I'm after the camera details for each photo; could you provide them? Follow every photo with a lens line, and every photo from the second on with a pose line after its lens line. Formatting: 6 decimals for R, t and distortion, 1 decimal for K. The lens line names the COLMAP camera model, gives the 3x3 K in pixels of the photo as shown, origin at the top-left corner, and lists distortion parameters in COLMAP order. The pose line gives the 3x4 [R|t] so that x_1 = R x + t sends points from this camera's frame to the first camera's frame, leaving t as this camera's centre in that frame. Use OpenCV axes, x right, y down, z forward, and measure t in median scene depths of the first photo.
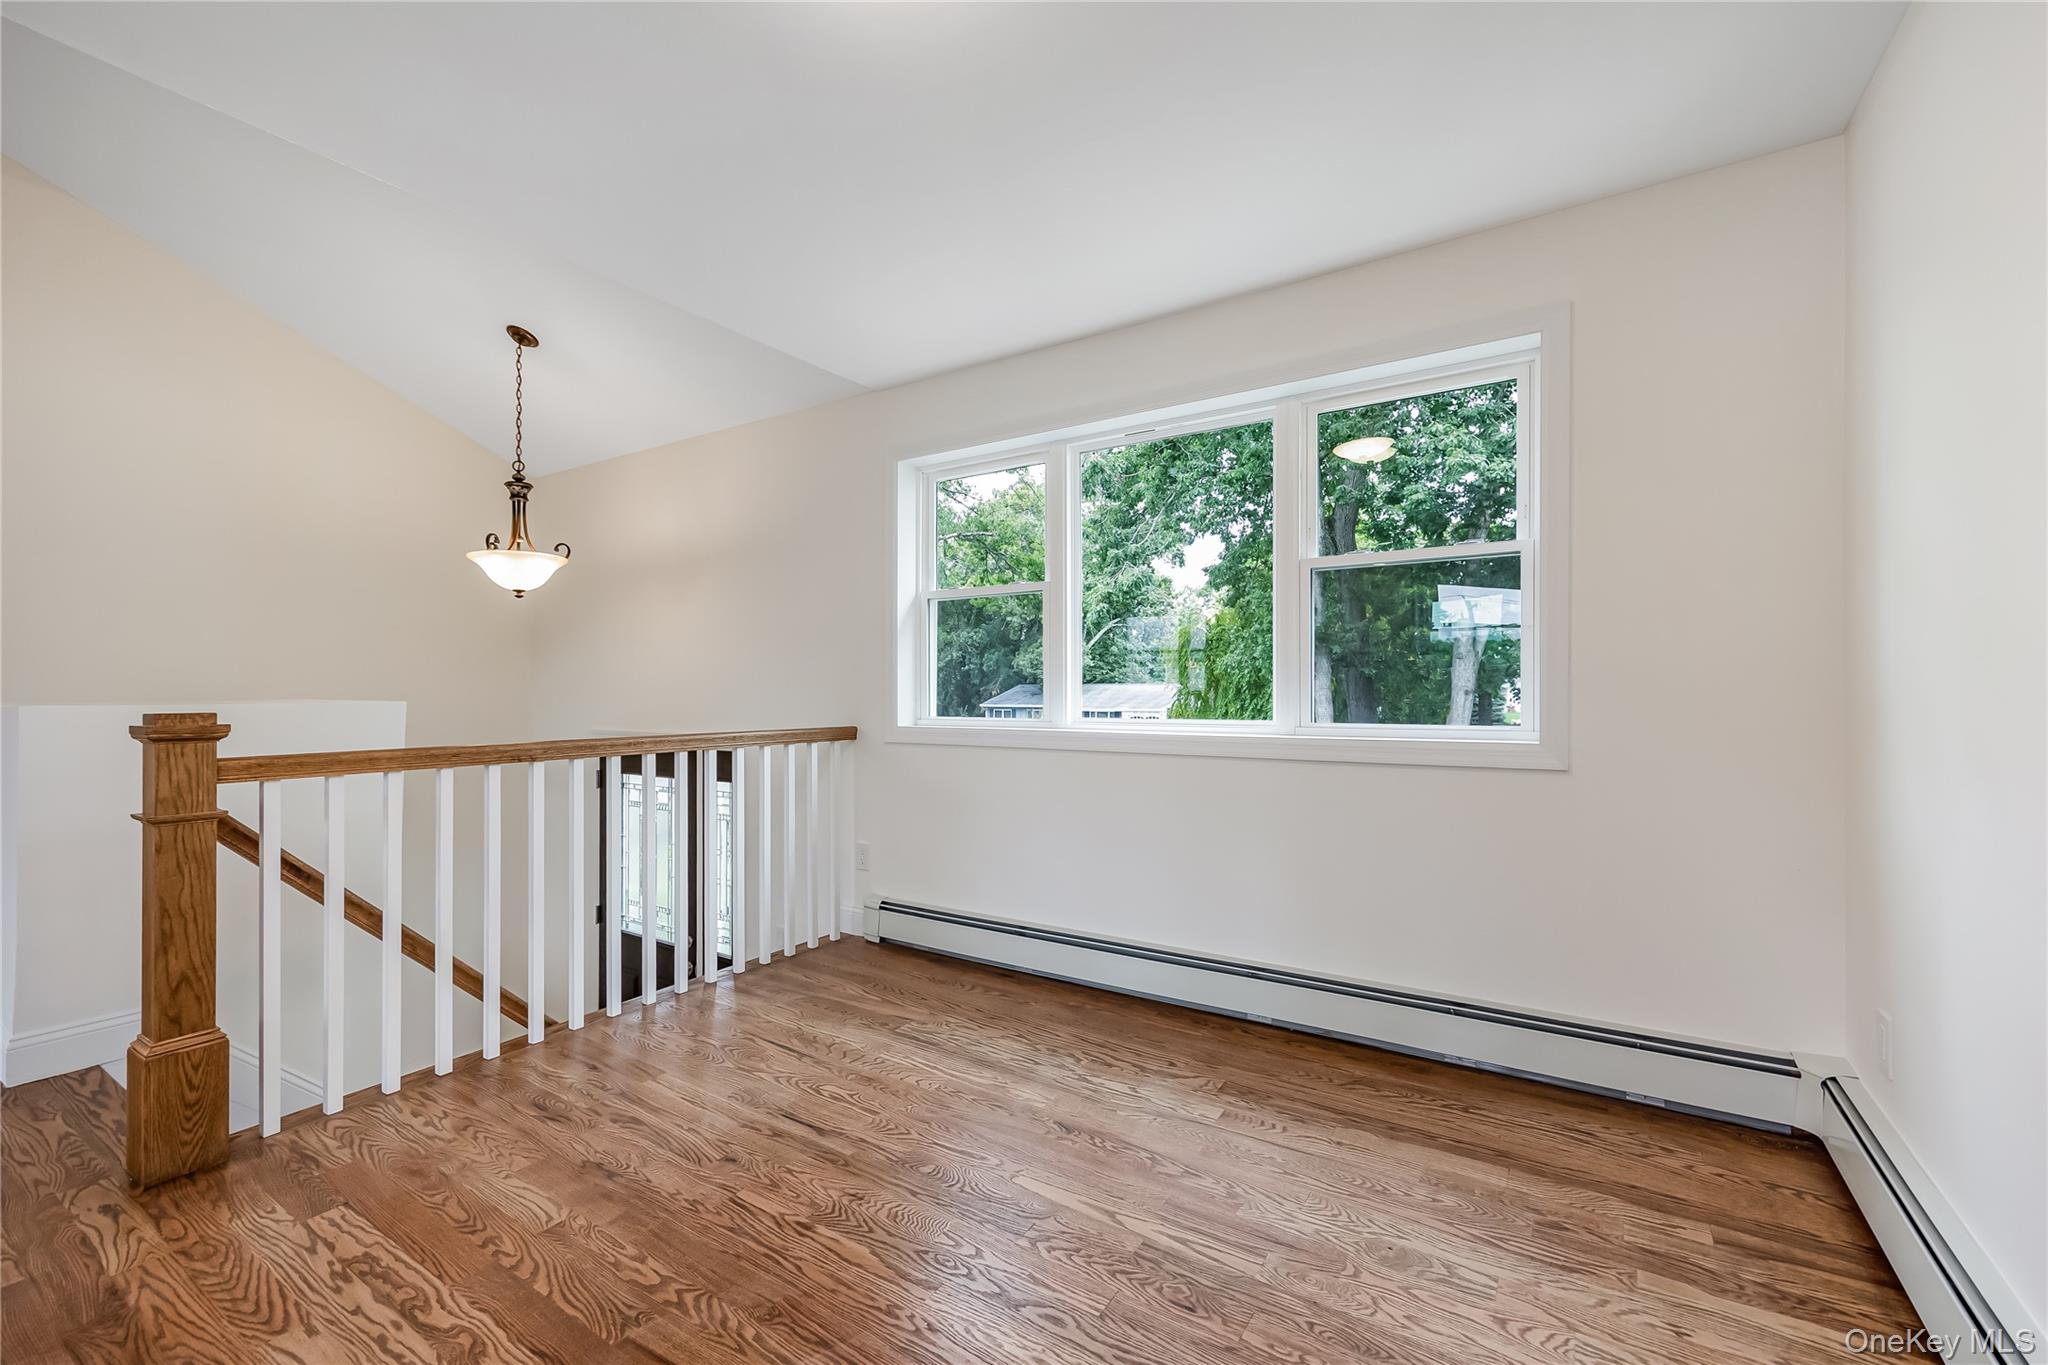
lens RADIAL K [[846.3, 0, 1024.0], [0, 846.3, 682.5], [0, 0, 1]] dist [0.009207, -0.000433]
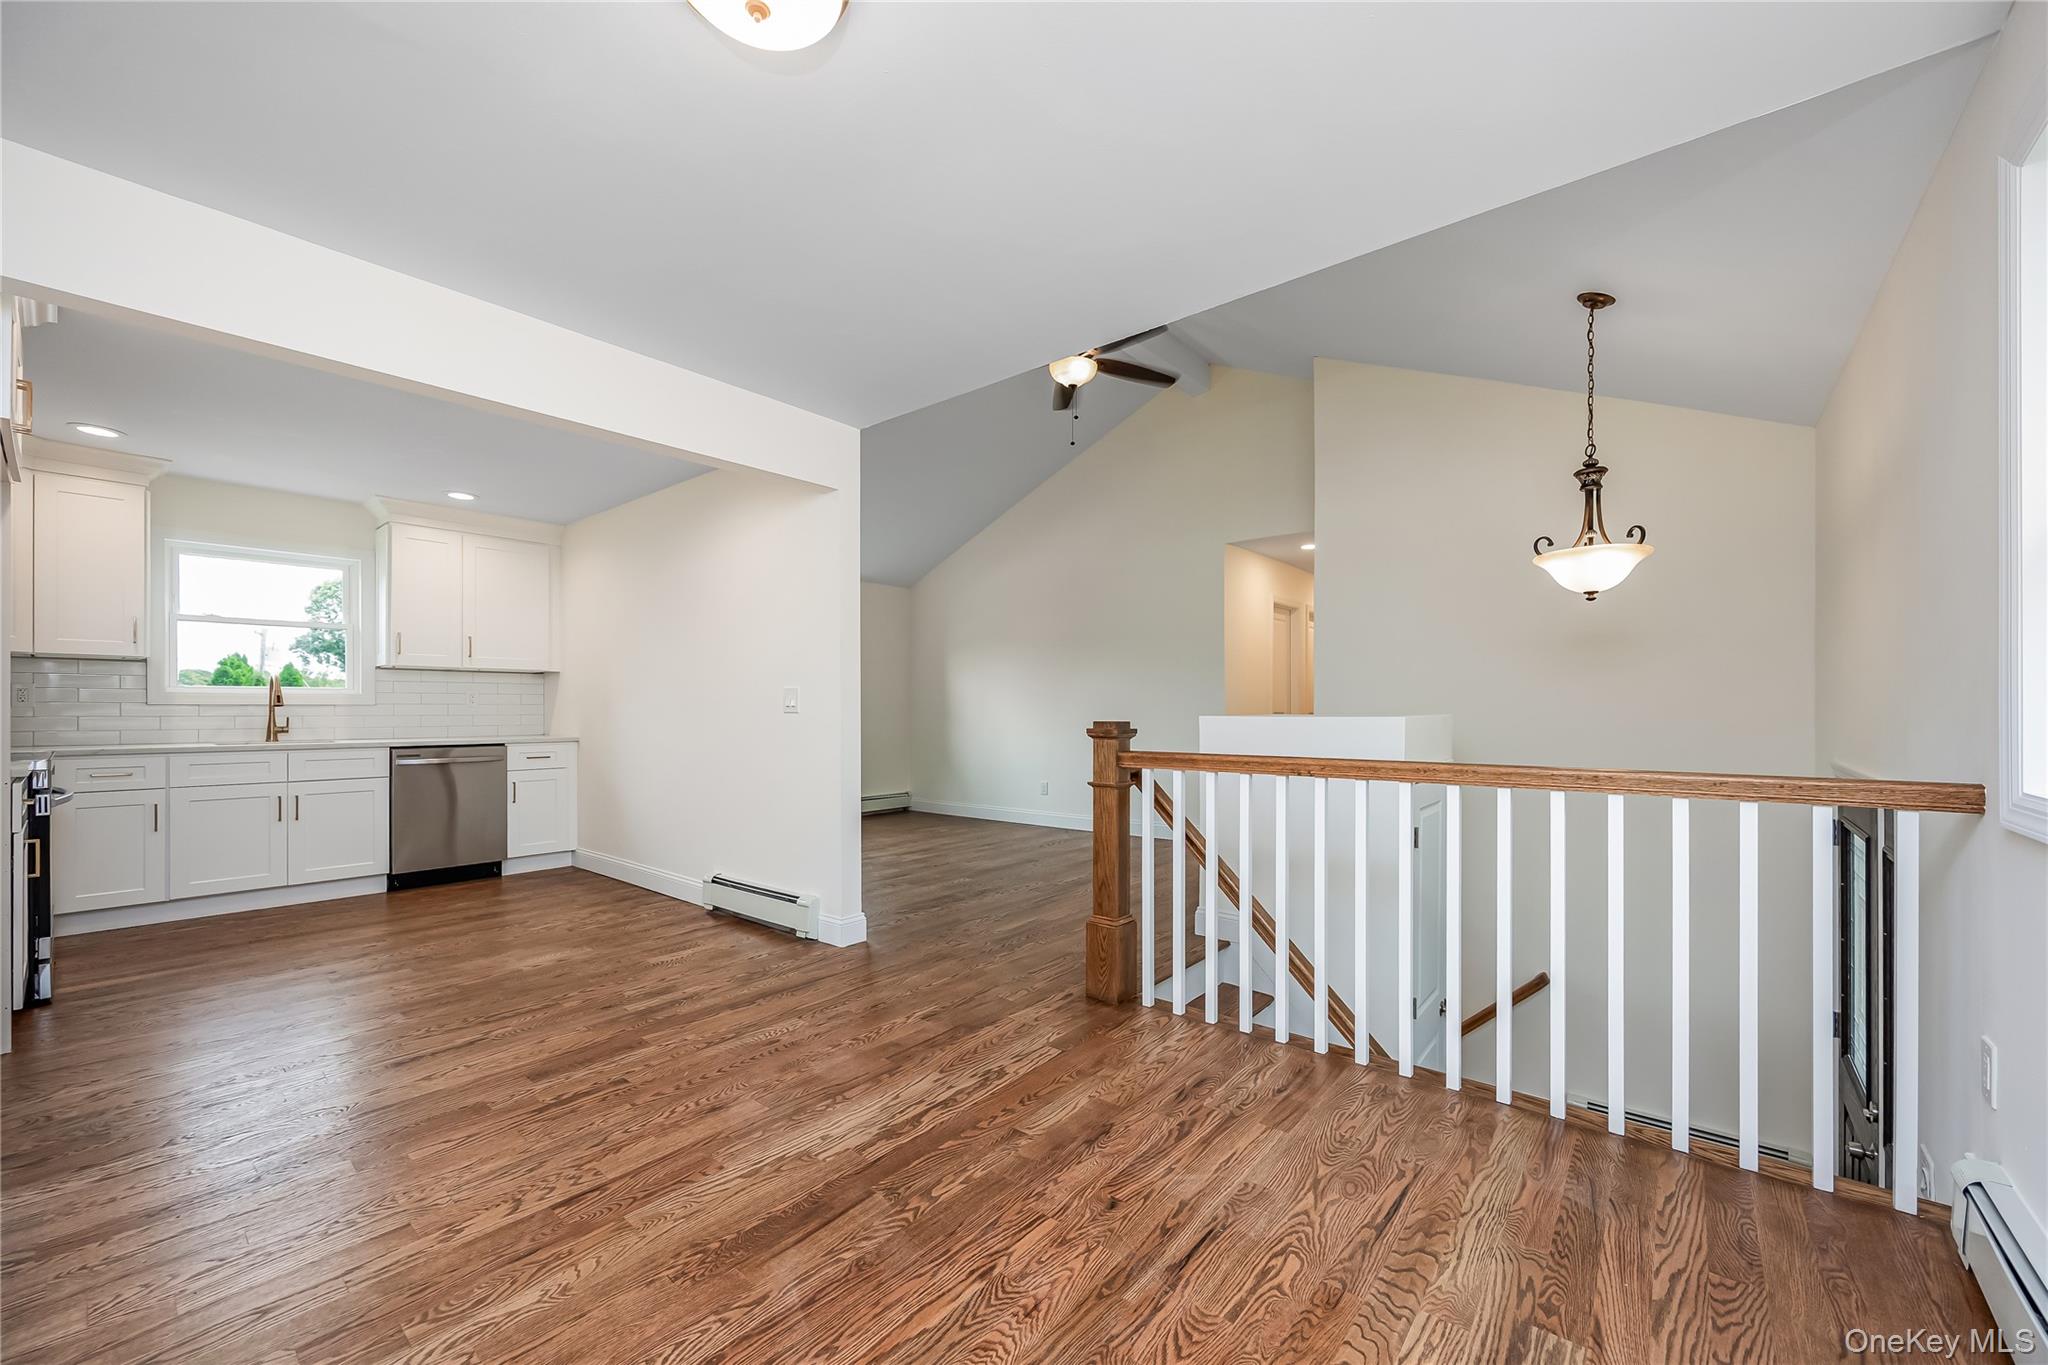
lens RADIAL K [[793.0, 0, 1033.9], [0, 793.0, 699.6], [0, 0, 1]] dist [-0.003289, -0.000385]
pose [[-0.108798, -0.005186, -0.994050, 0.525296], [0.011280, 0.999916, -0.006451, 0.002092], [0.994000, -0.011914, -0.108731, 0.976705]]
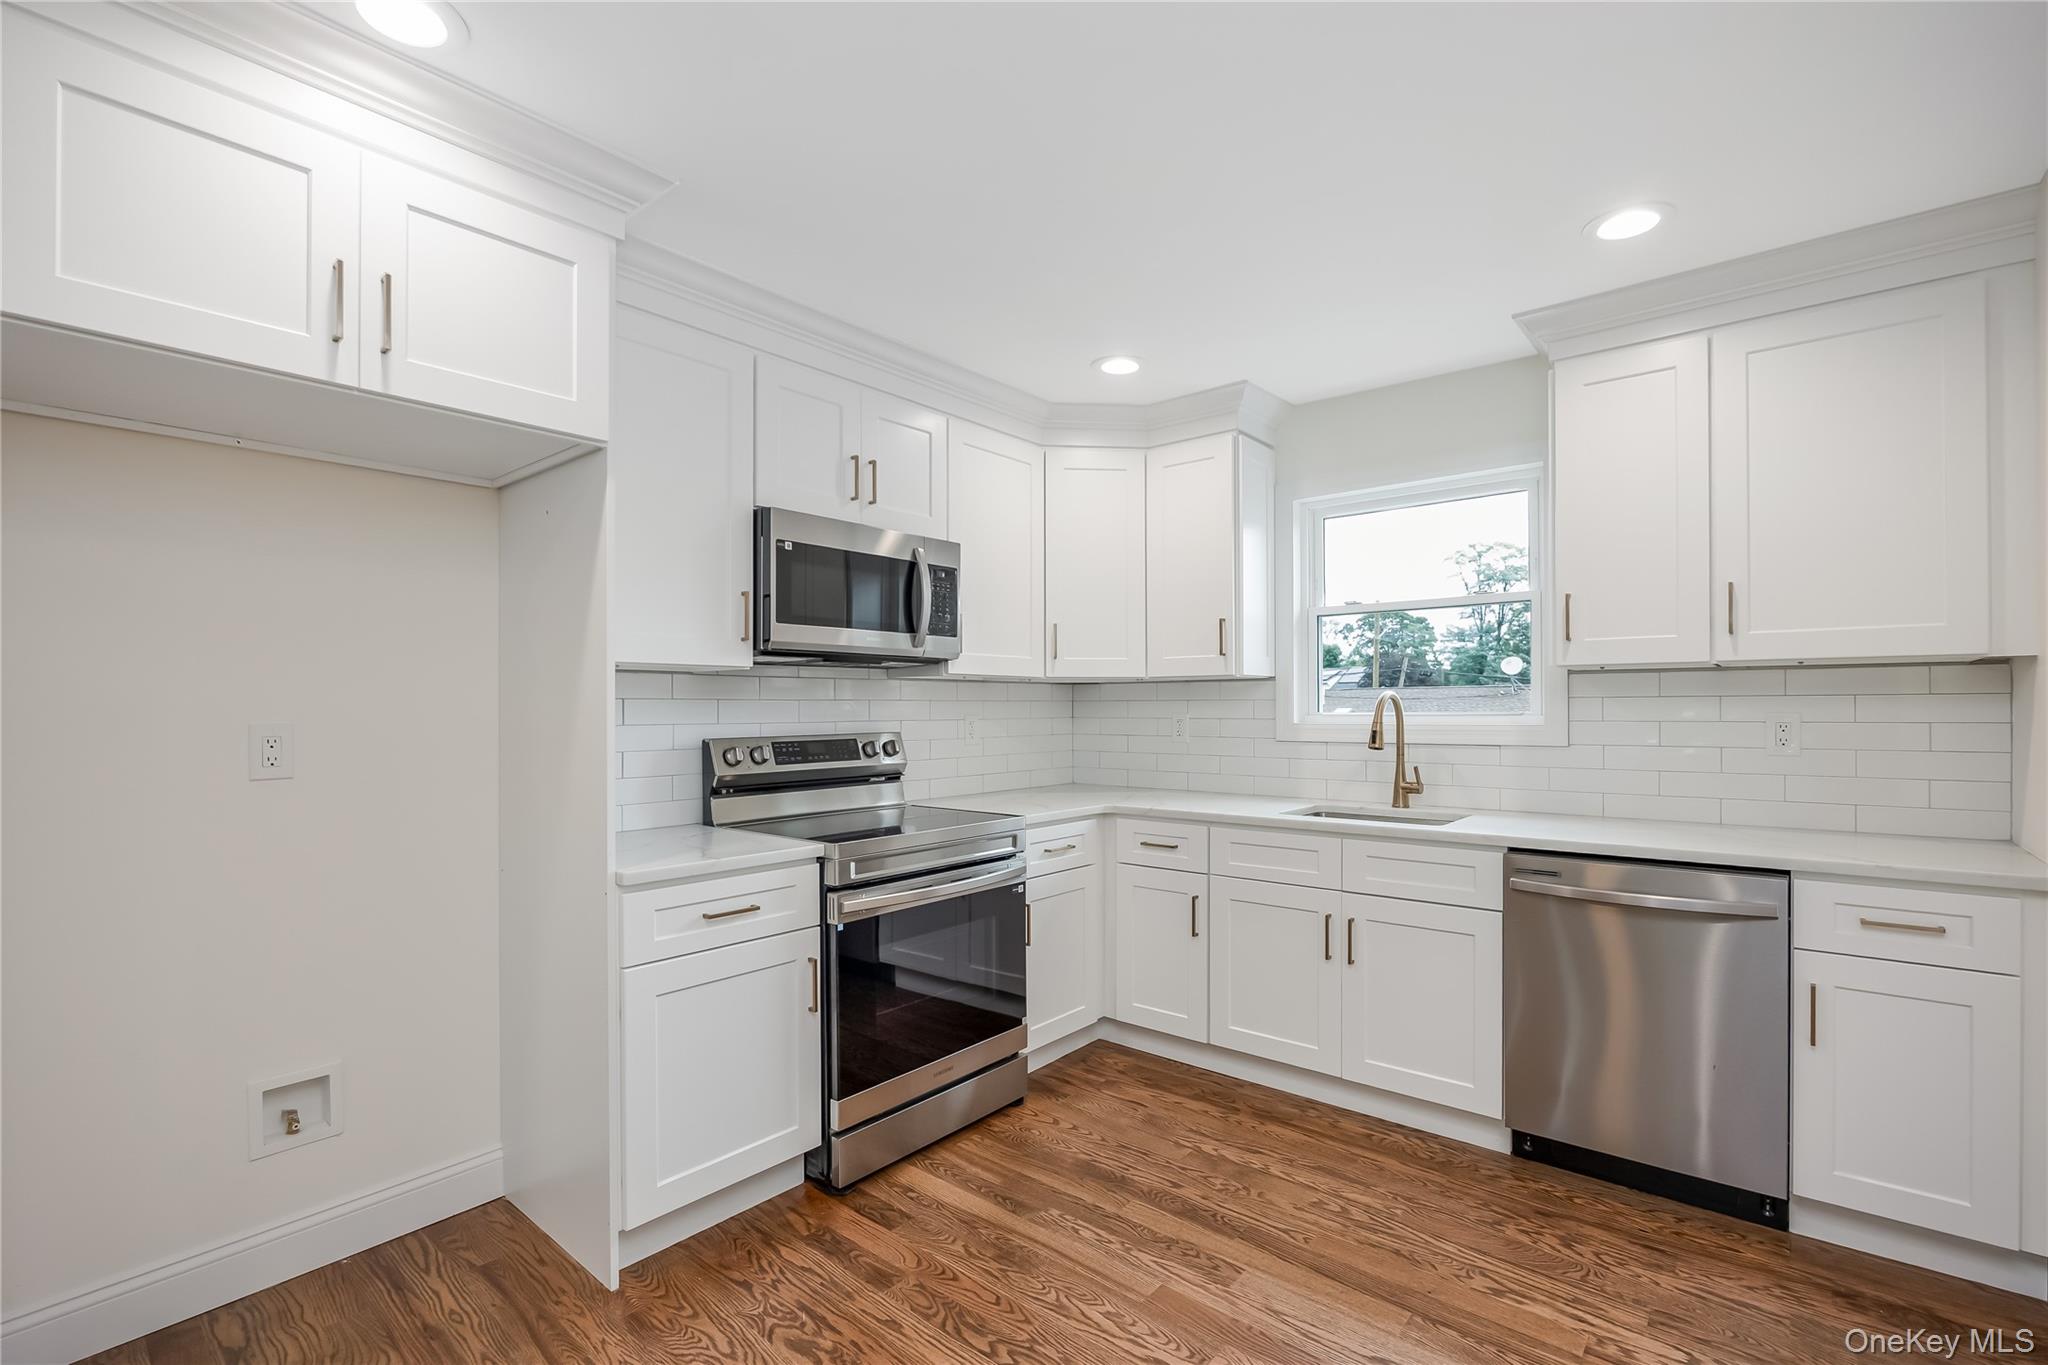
lens RADIAL K [[916.7, 0, 1020.1], [0, 916.7, 709.9], [0, 0, 1]] dist [-0.011746, 0.000029]
pose [[-0.992101, 0.009350, 0.125090, -1.072288], [0.008400, 0.999932, -0.008122, -0.073279], [-0.125157, -0.007007, -0.992112, 0.151694]]
